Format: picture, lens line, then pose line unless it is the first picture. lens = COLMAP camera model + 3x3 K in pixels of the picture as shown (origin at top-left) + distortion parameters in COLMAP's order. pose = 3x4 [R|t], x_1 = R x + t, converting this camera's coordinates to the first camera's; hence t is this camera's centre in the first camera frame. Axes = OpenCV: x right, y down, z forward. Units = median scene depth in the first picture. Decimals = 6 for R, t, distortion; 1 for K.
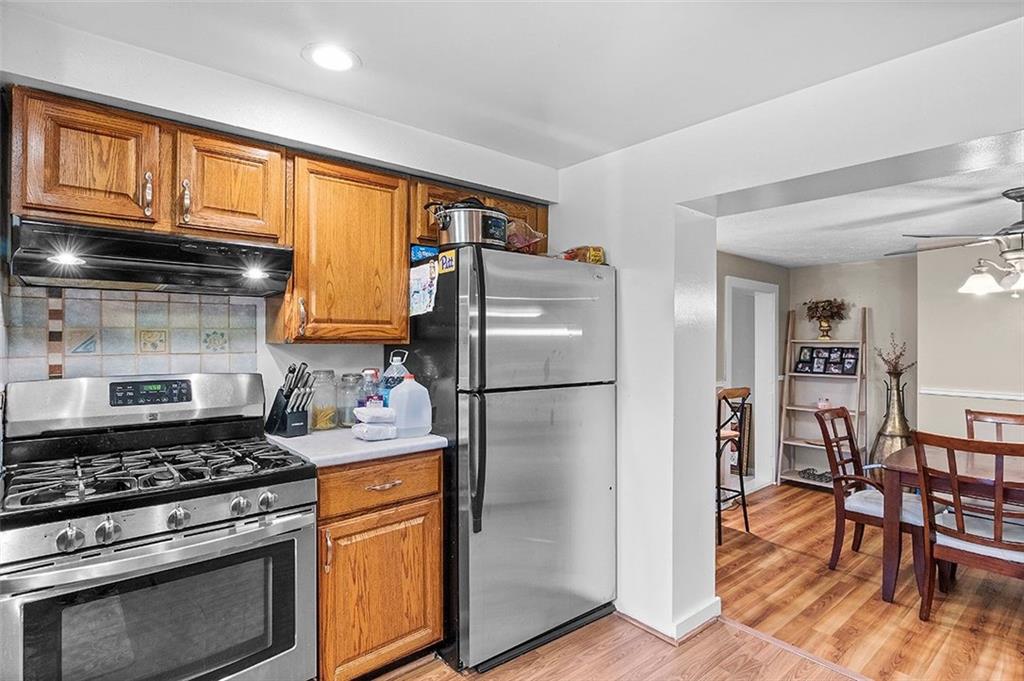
lens RADIAL K [[512.2, 0, 516.3], [0, 512.2, 339.4], [0, 0, 1]] dist [0.002538, 0.000977]
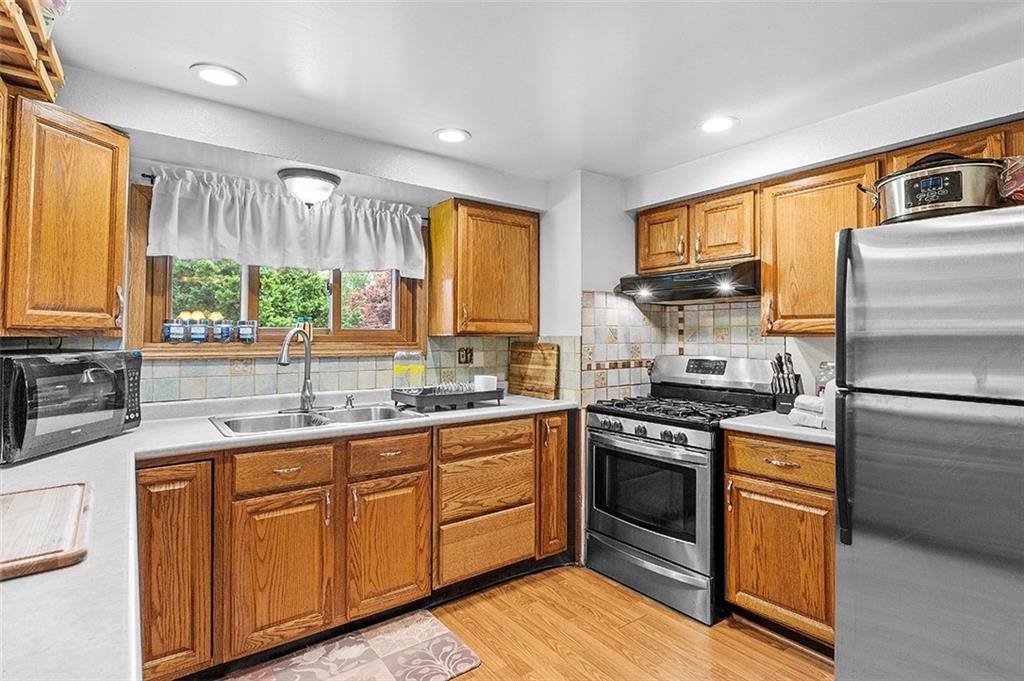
lens RADIAL K [[512.2, 0, 516.3], [0, 512.2, 330.2], [0, 0, 1]] dist [0.002538, 0.000977]
pose [[-0.041603, -0.014714, -0.999026, 0.875036], [-0.007776, 0.999866, -0.014402, 0.016259], [0.999104, 0.007169, -0.041711, 0.458762]]
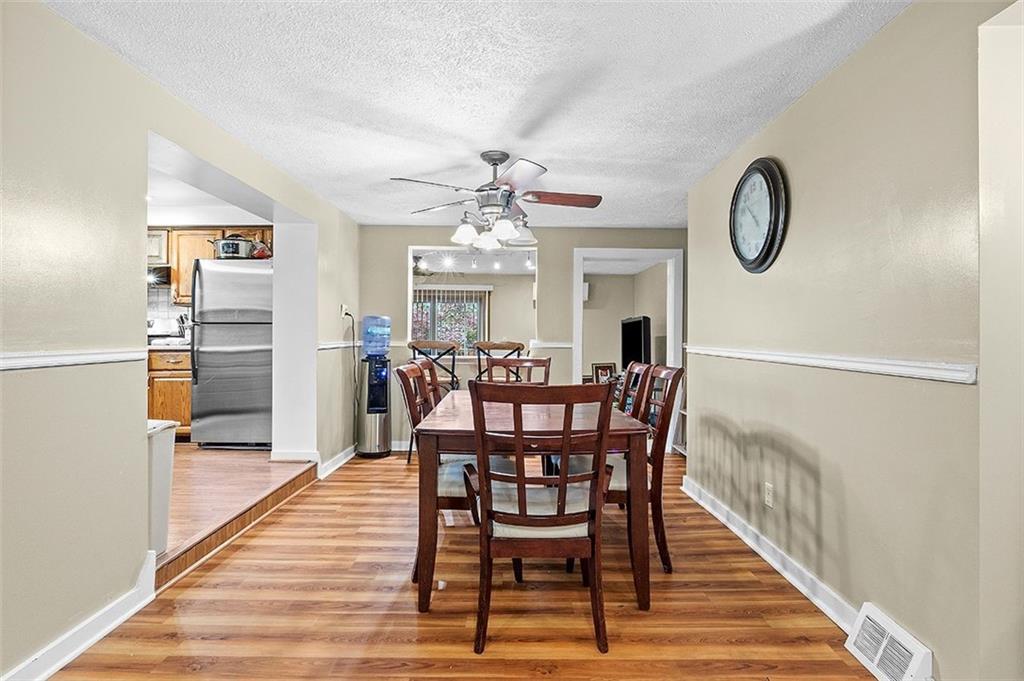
lens RADIAL K [[512.2, 0, 507.8], [0, 512.2, 334.0], [0, 0, 1]] dist [0.002538, 0.000977]
pose [[0.763771, -0.004944, -0.645469, 2.499646], [-0.001454, 0.999955, -0.009379, 0.173176], [0.645486, 0.008102, 0.763729, 0.155030]]
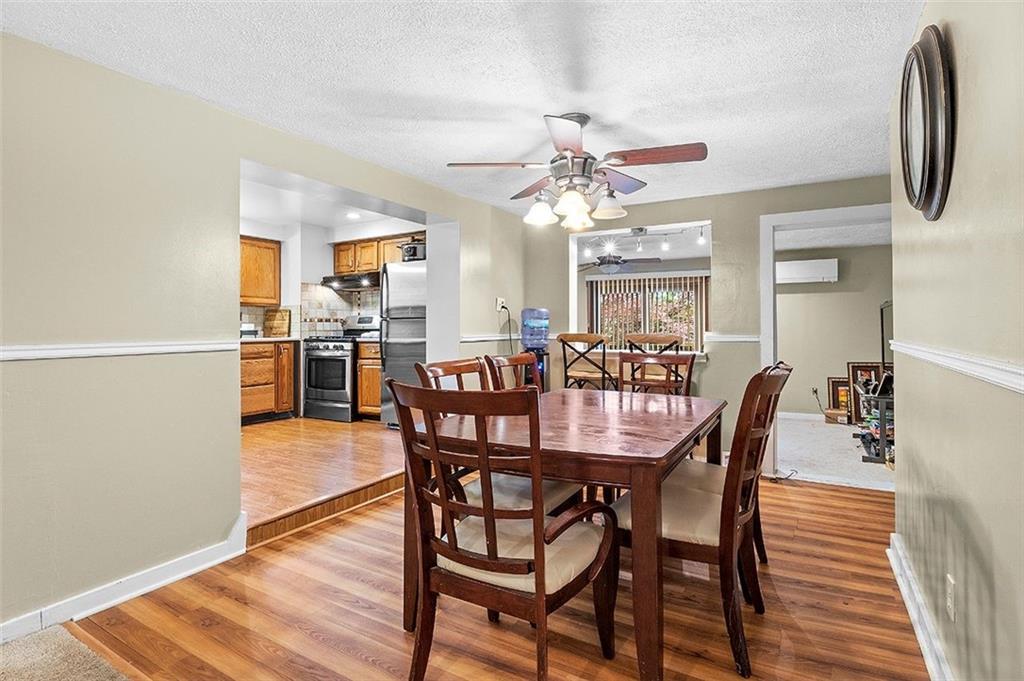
lens RADIAL K [[512.2, 0, 514.6], [0, 512.2, 319.1], [0, 0, 1]] dist [0.002538, 0.000977]
pose [[0.336700, -0.023708, -0.941313, 2.684295], [0.003706, 0.999709, -0.023853, 0.173204], [0.941605, 0.004543, 0.336690, 0.758490]]
